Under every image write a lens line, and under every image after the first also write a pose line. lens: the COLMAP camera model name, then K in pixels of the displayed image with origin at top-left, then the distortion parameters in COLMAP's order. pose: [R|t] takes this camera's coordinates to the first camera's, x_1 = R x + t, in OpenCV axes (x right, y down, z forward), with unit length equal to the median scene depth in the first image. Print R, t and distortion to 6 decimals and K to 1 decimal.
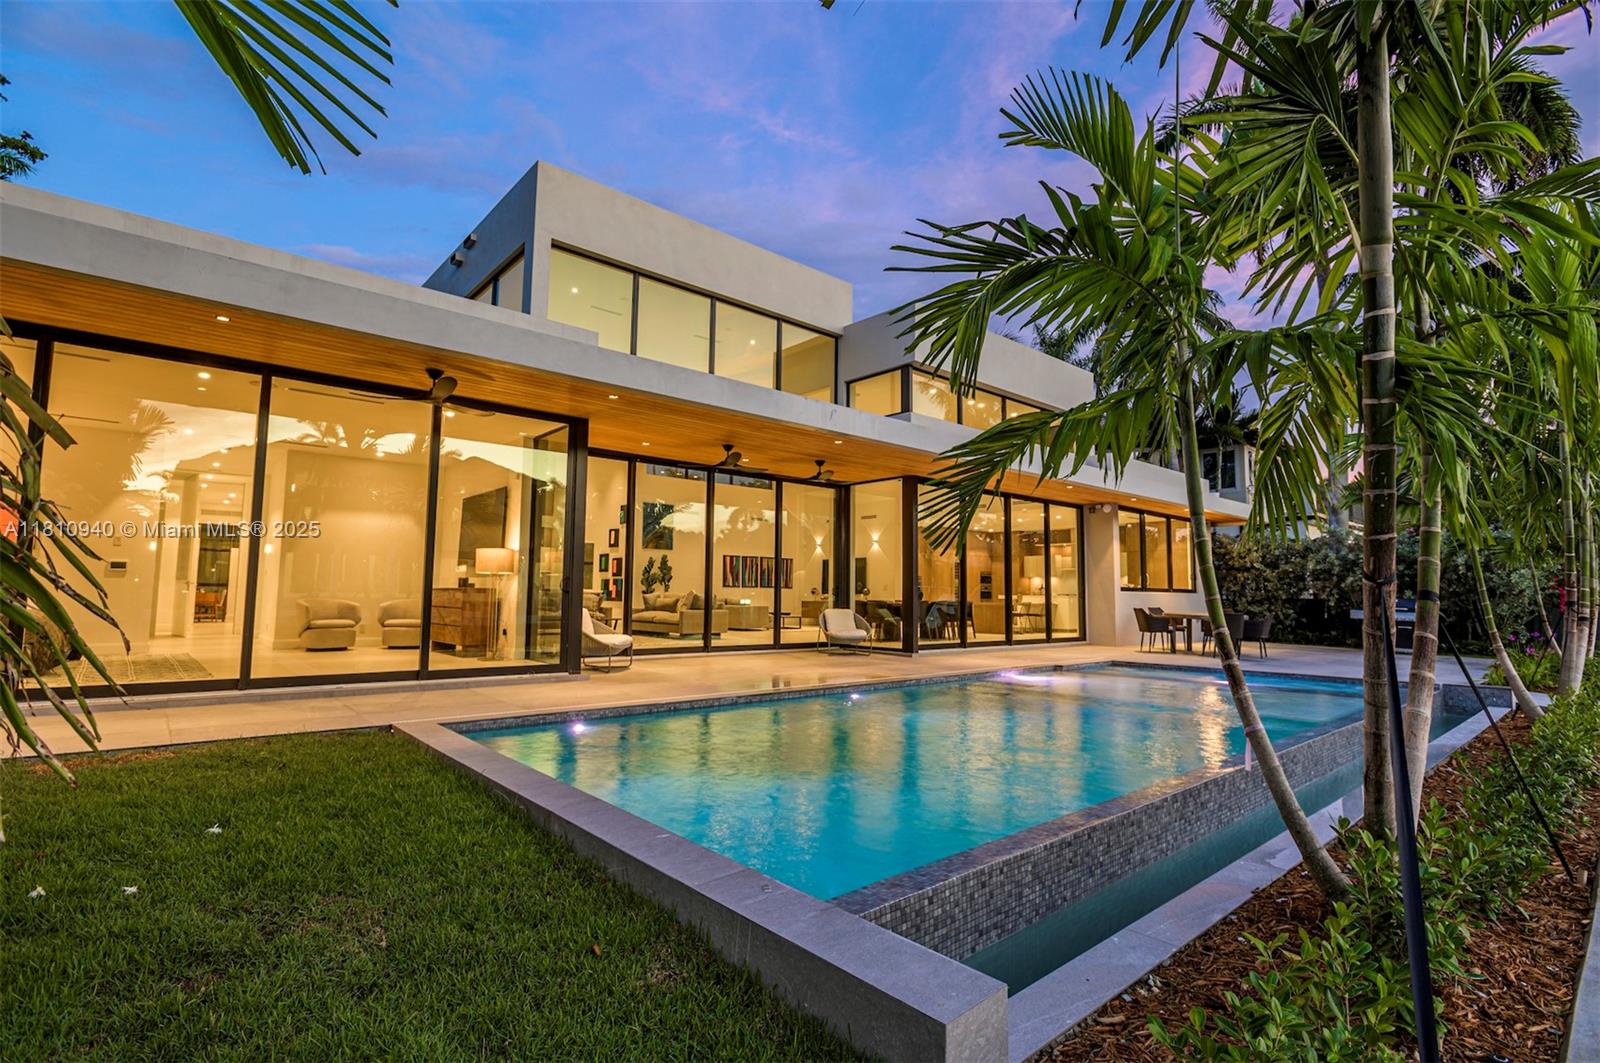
lens RADIAL K [[752.4, 0, 806.4], [0, 752.4, 531.3], [0, 0, 1]] dist [-0.012076, 0.000348]
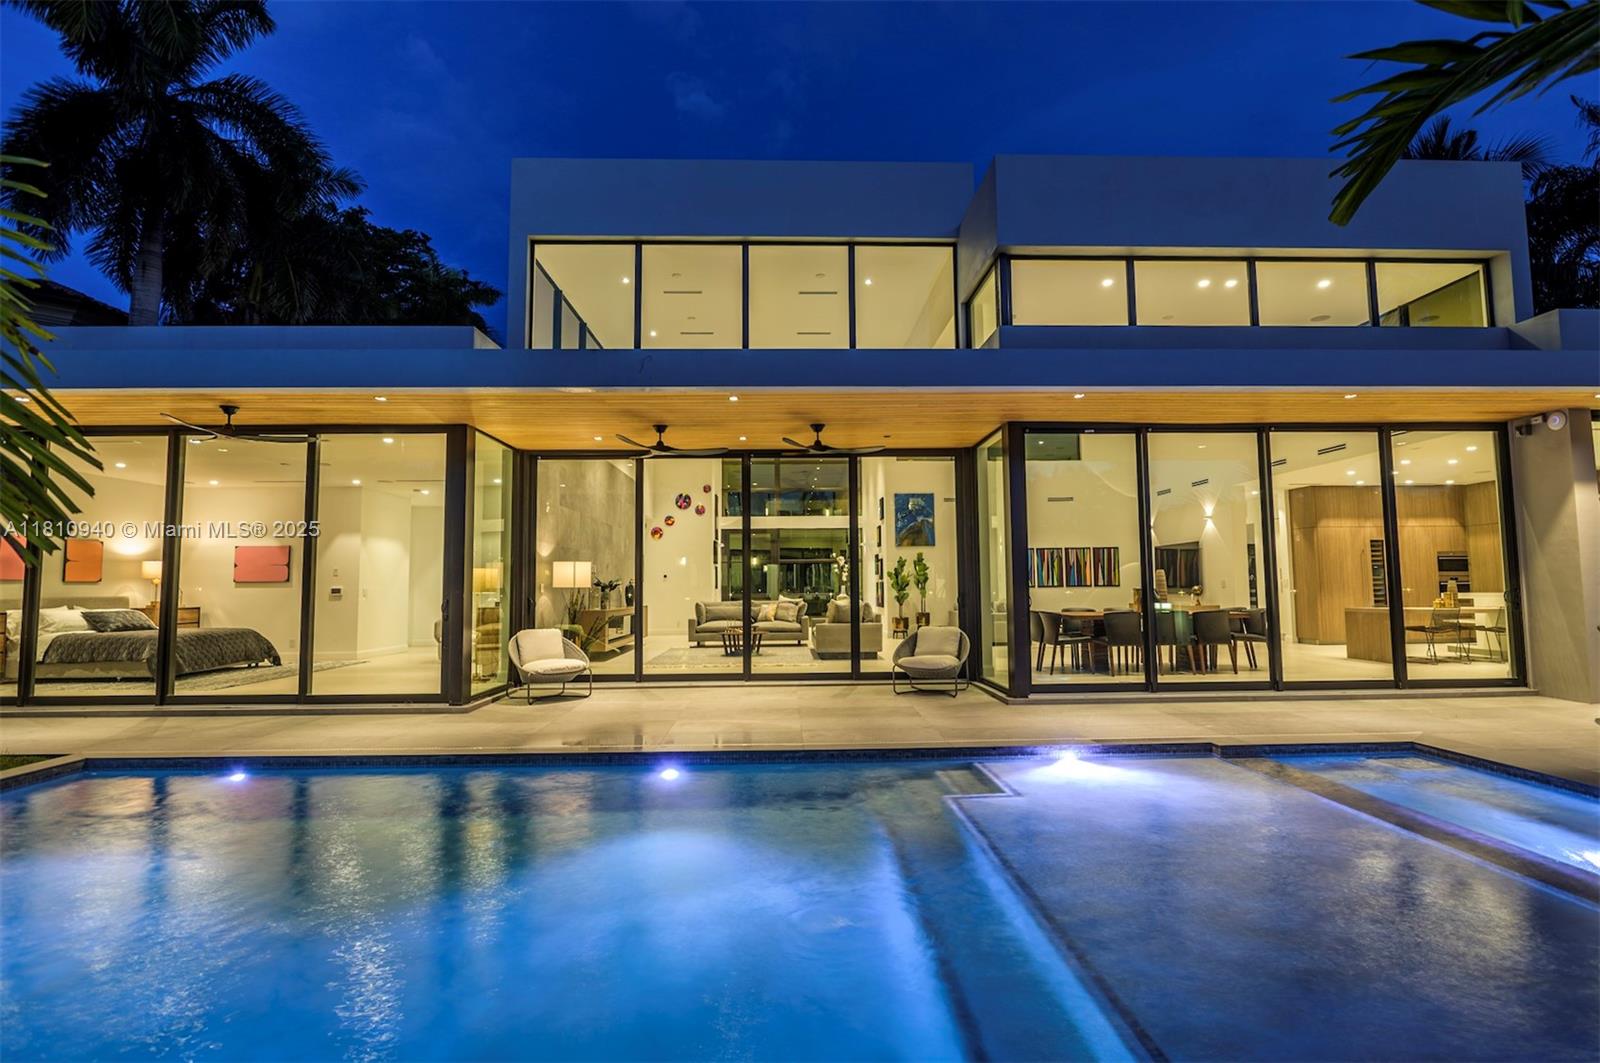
lens RADIAL K [[777.6, 0, 806.7], [0, 777.6, 529.5], [0, 0, 1]] dist [-0.011818, 0.000242]
pose [[0.771705, -0.067059, -0.632435, 0.367446], [0.073051, 0.997190, -0.016597, 0.014051], [0.631771, -0.033392, 0.774436, 0.320192]]
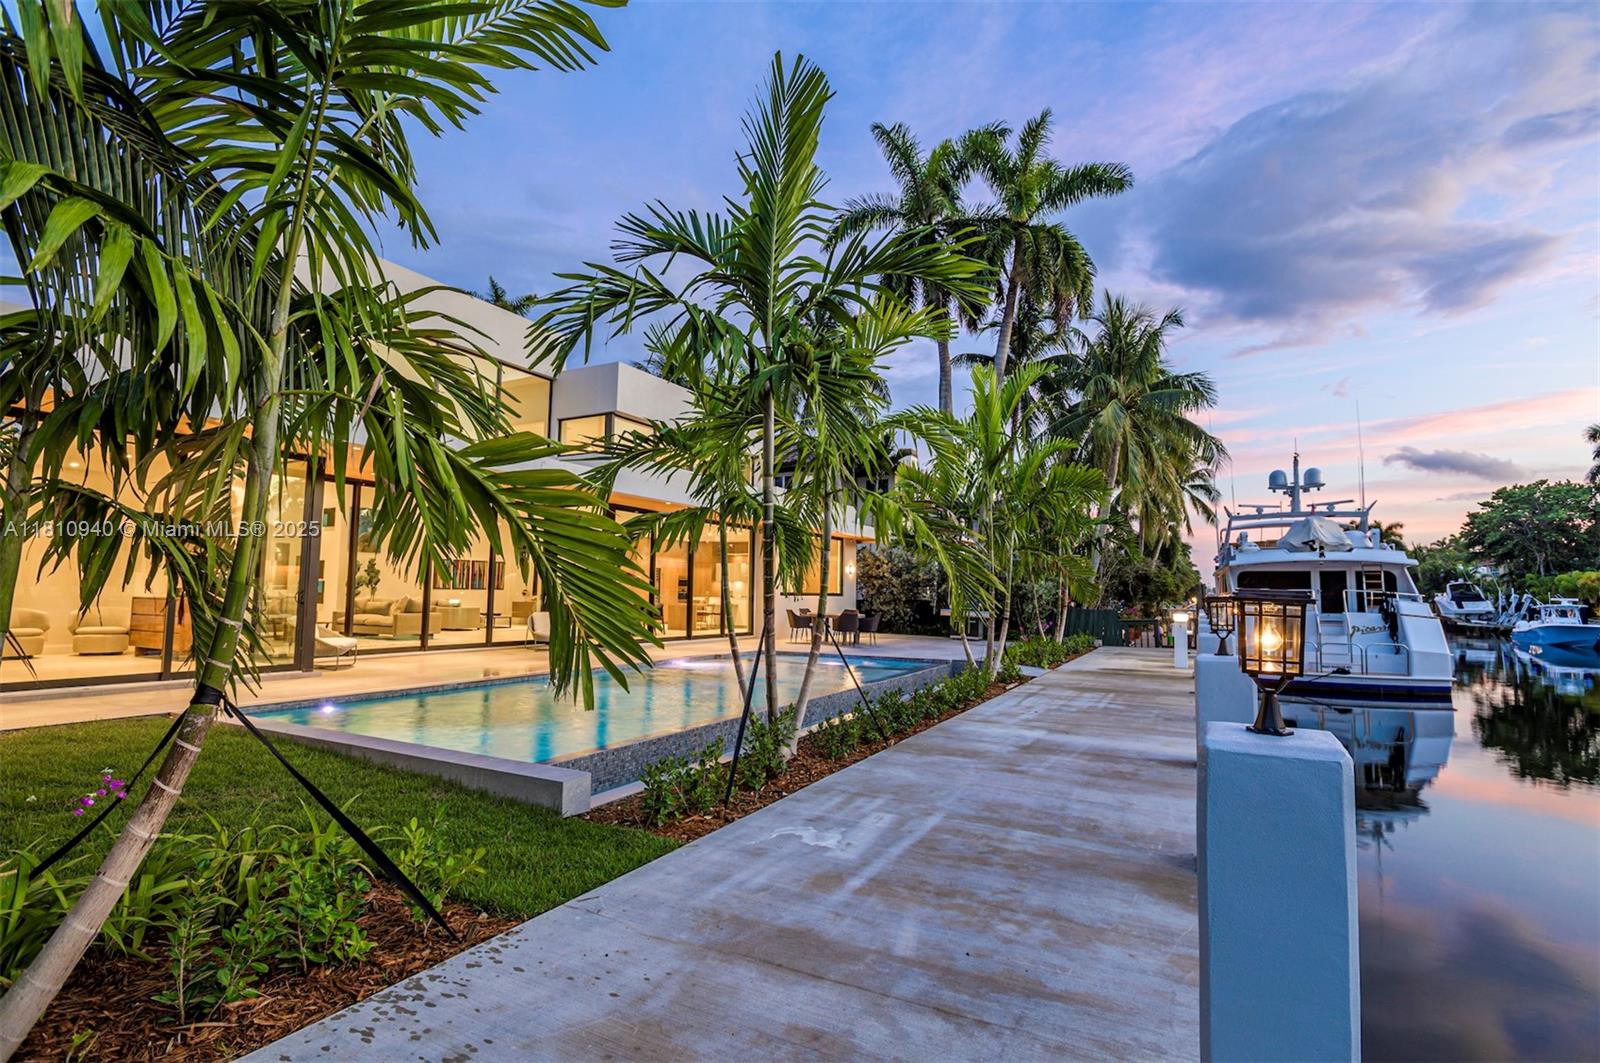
lens RADIAL K [[759.3, 0, 798.3], [0, 759.3, 533.2], [0, 0, 1]] dist [-0.009639, 0.000333]
pose [[0.938392, 0.027992, 0.344436, 0.001734], [-0.031867, 0.999476, 0.005592, -0.037145], [-0.344099, -0.016224, 0.938793, -0.236873]]
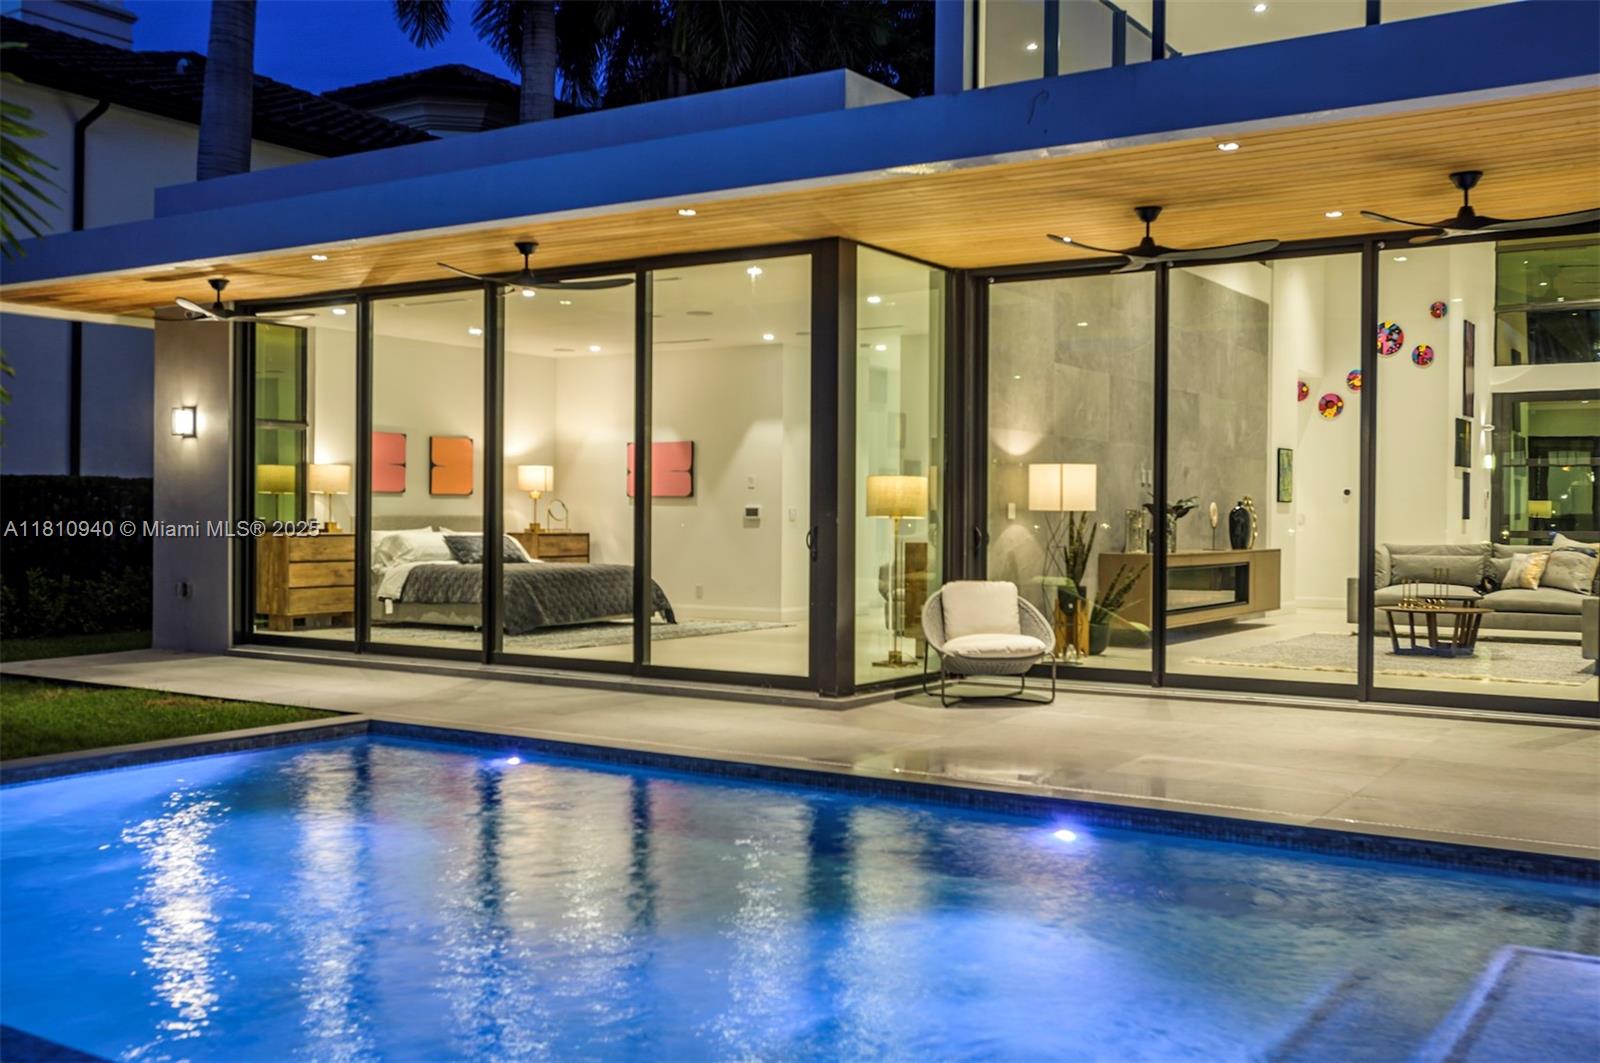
lens RADIAL K [[1545.2, 0, 805.7], [0, 1545.2, 527.4], [0, 0, 1]] dist [0.004116, 0.004724]
pose [[0.272899, -0.003004, -0.962038, 0.471384], [0.077565, 0.996808, 0.018890, 0.023116], [0.958911, -0.079775, 0.272261, 0.395841]]
